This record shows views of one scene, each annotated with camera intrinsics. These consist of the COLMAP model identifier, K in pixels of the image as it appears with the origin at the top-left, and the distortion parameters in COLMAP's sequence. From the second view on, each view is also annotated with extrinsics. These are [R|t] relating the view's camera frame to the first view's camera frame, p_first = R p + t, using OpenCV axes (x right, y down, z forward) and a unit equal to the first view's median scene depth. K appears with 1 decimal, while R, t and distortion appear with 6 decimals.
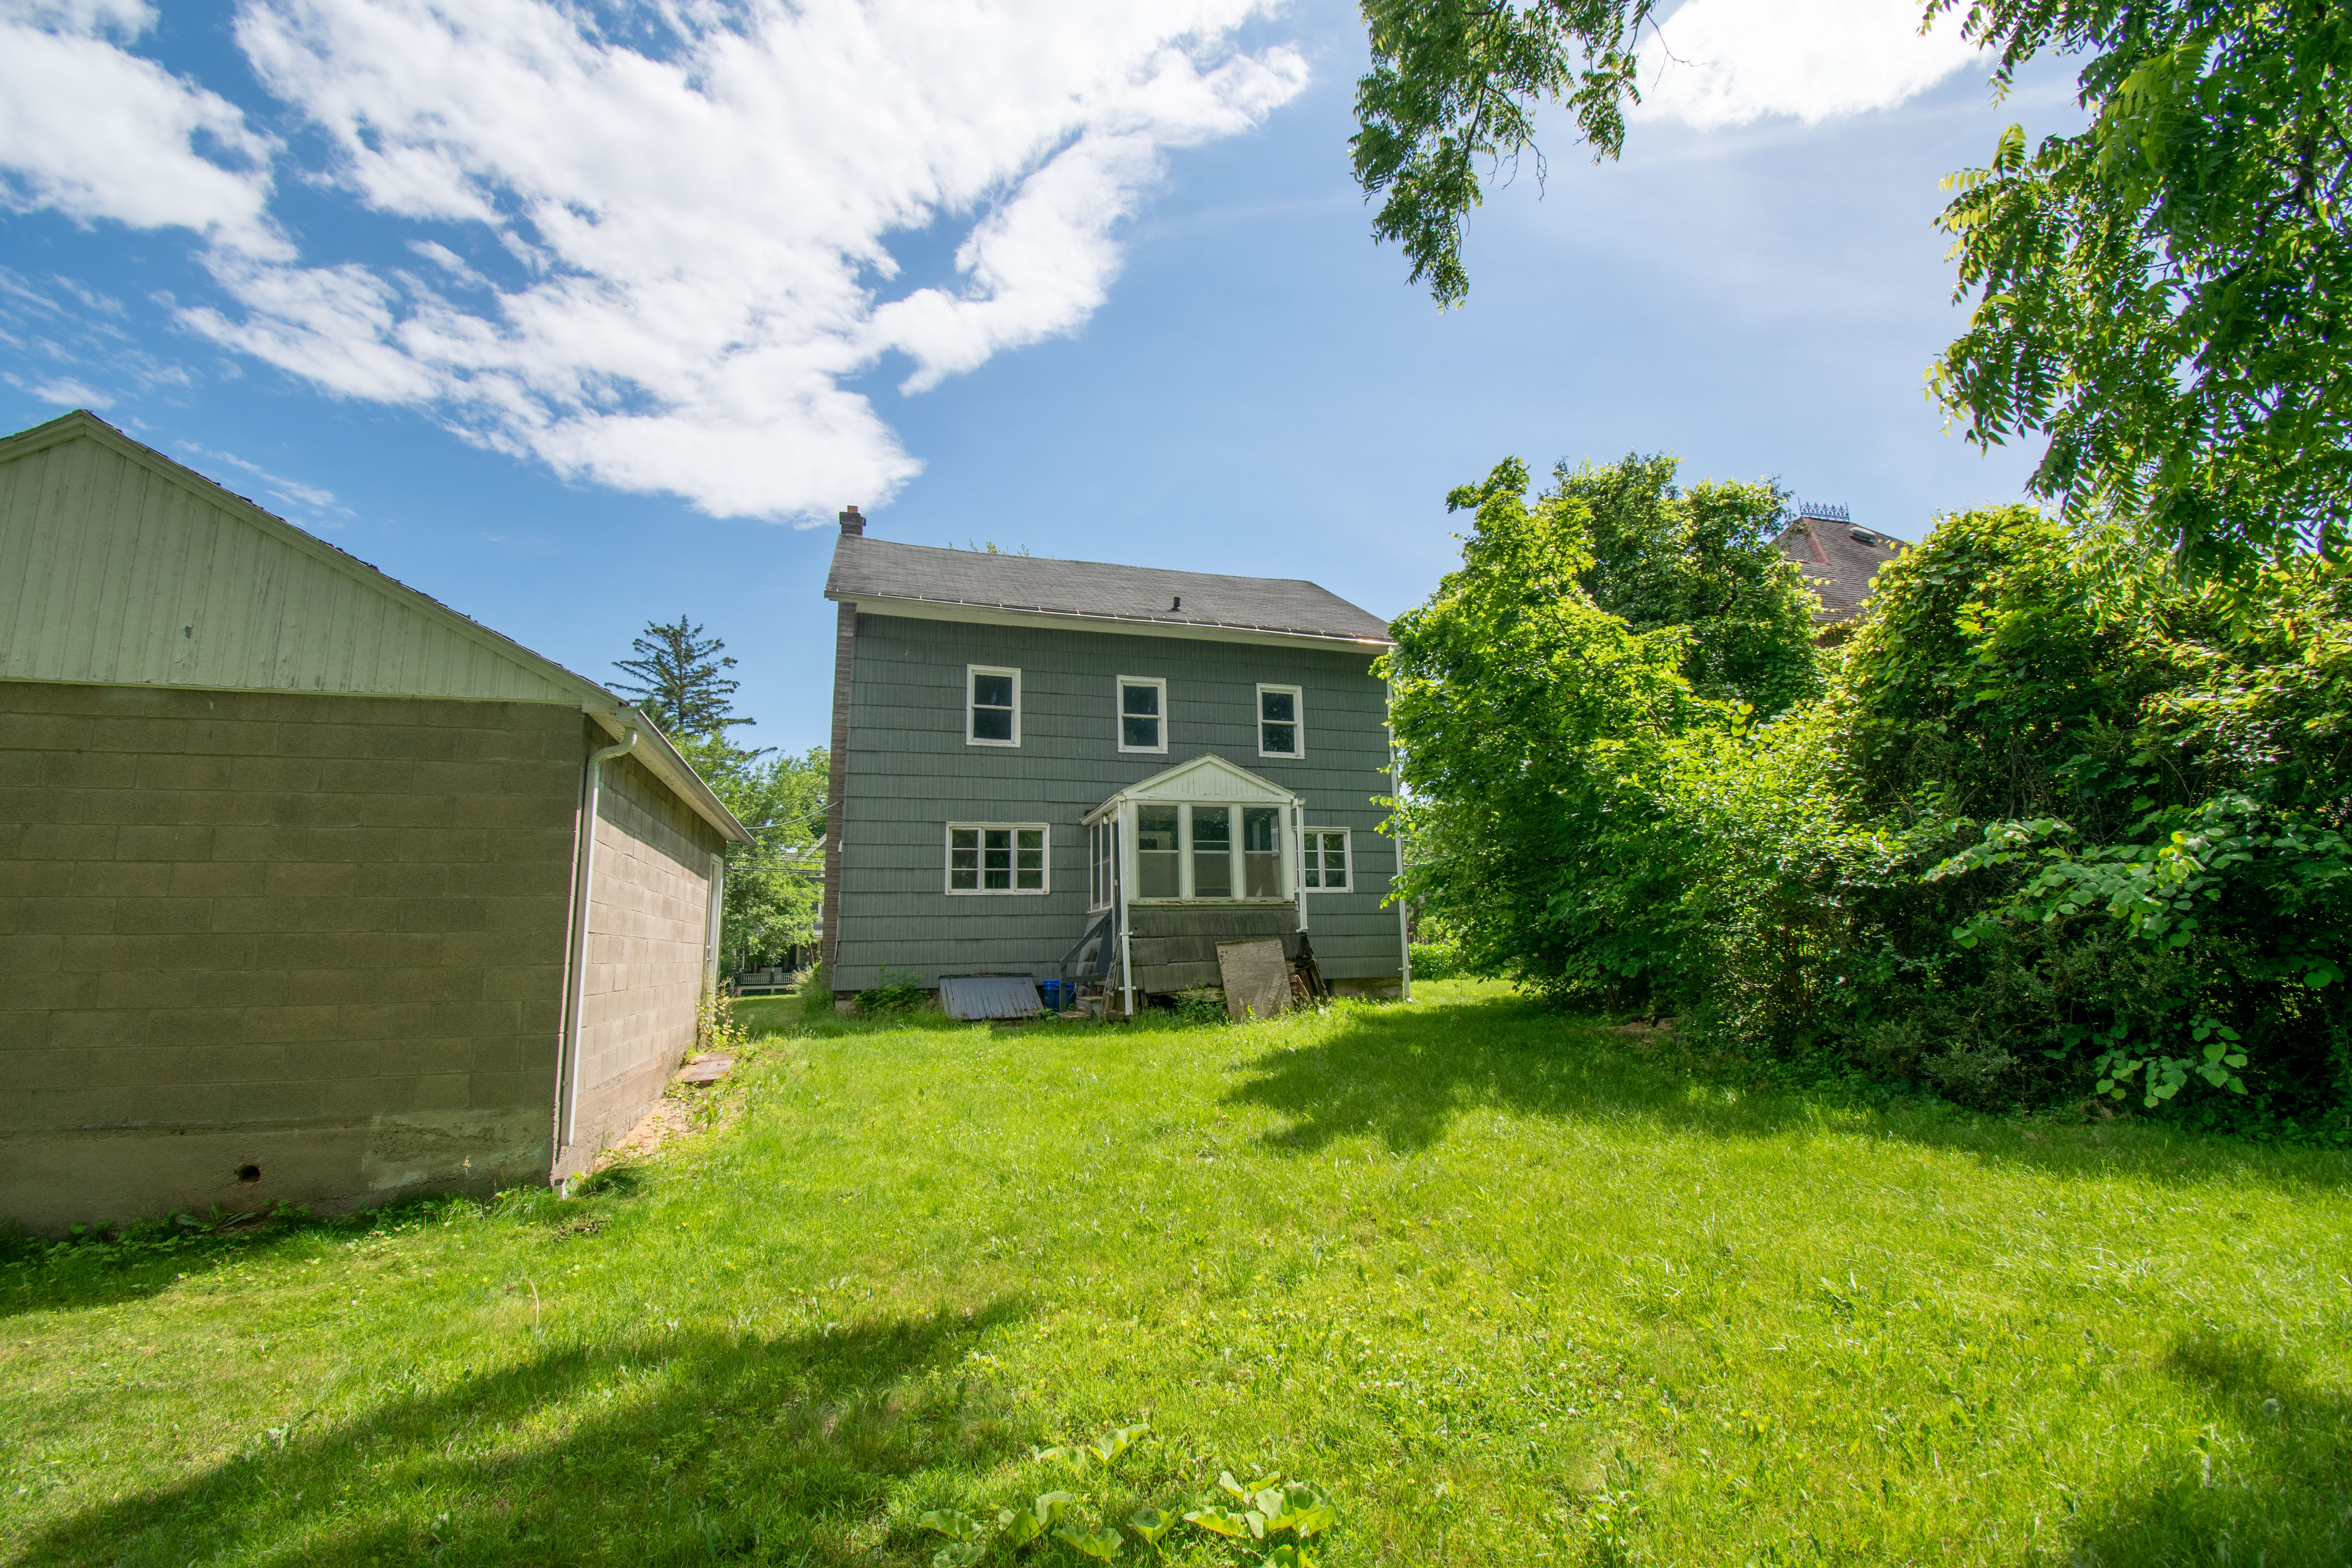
lens RADIAL K [[1034.5, 0, 1176.0], [0, 1034.5, 784.0], [0, 0, 1]] dist [0.026781, -0.036403]
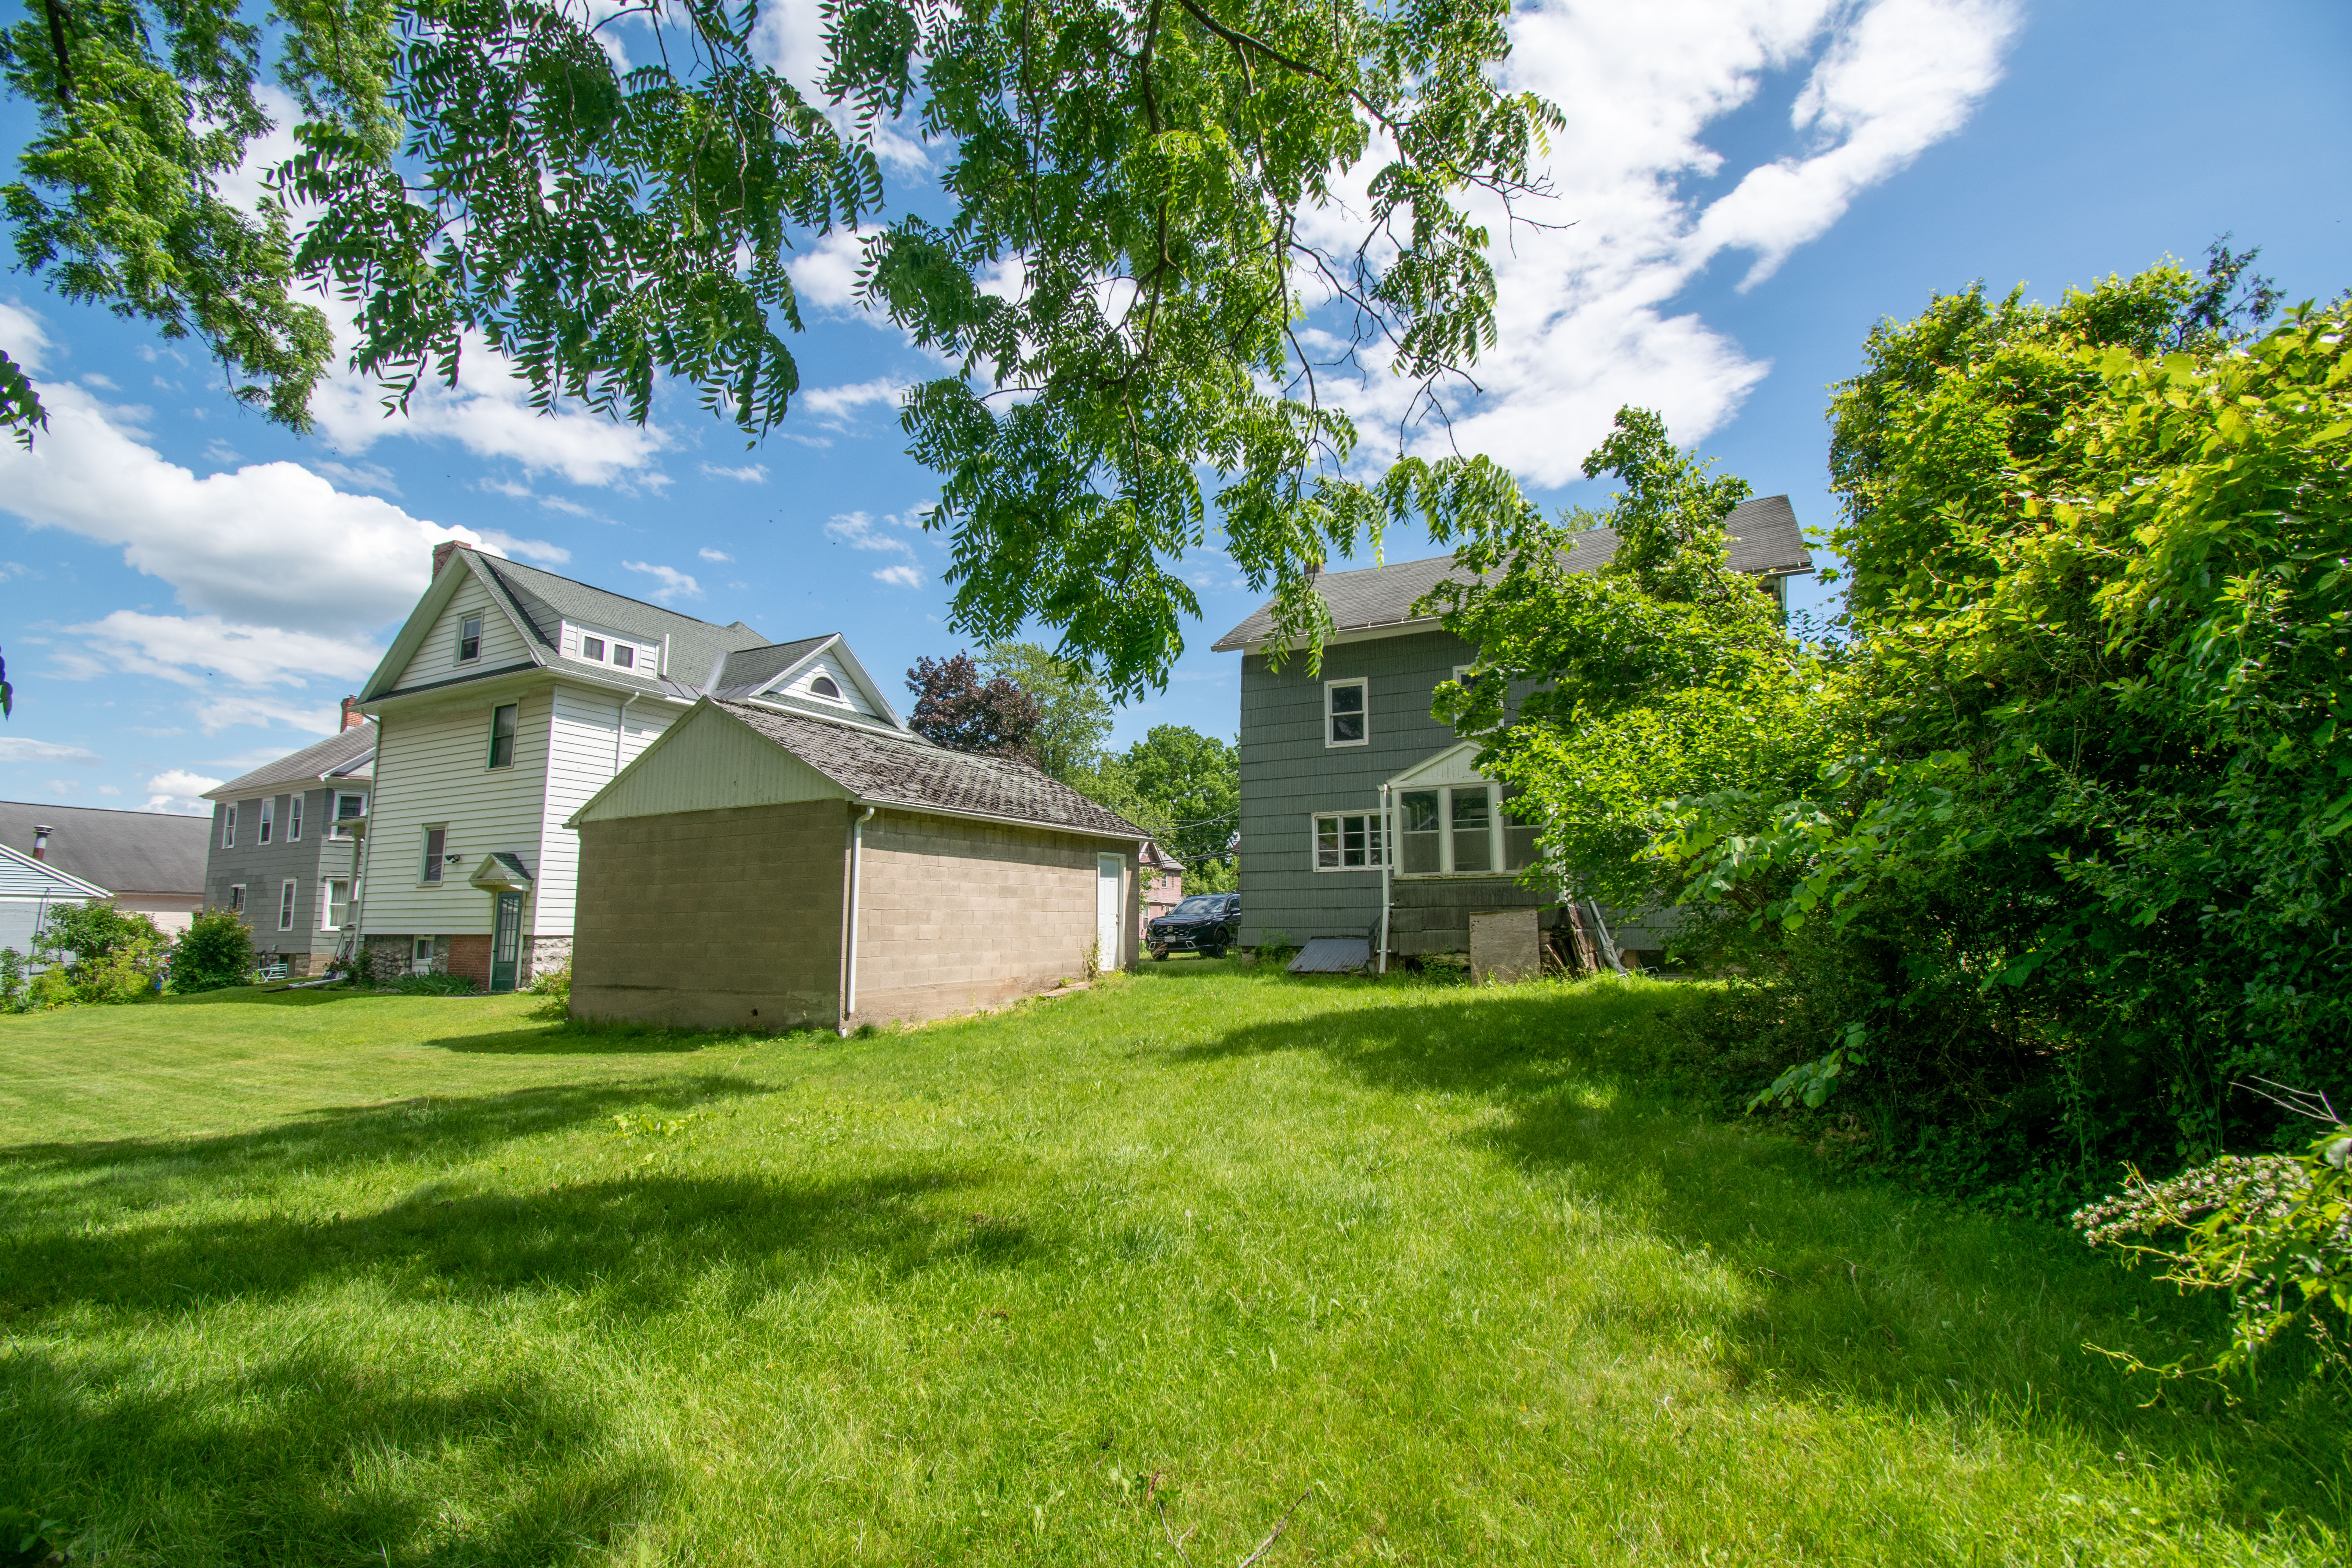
lens RADIAL K [[1022.4, 0, 1176.0], [0, 1022.4, 784.0], [0, 0, 1]] dist [-0.011164, -0.008298]
pose [[0.697674, -0.080181, -0.711914, 0.593627], [0.108915, 0.994037, -0.005219, -0.010075], [0.708088, -0.073897, 0.702247, 0.031678]]
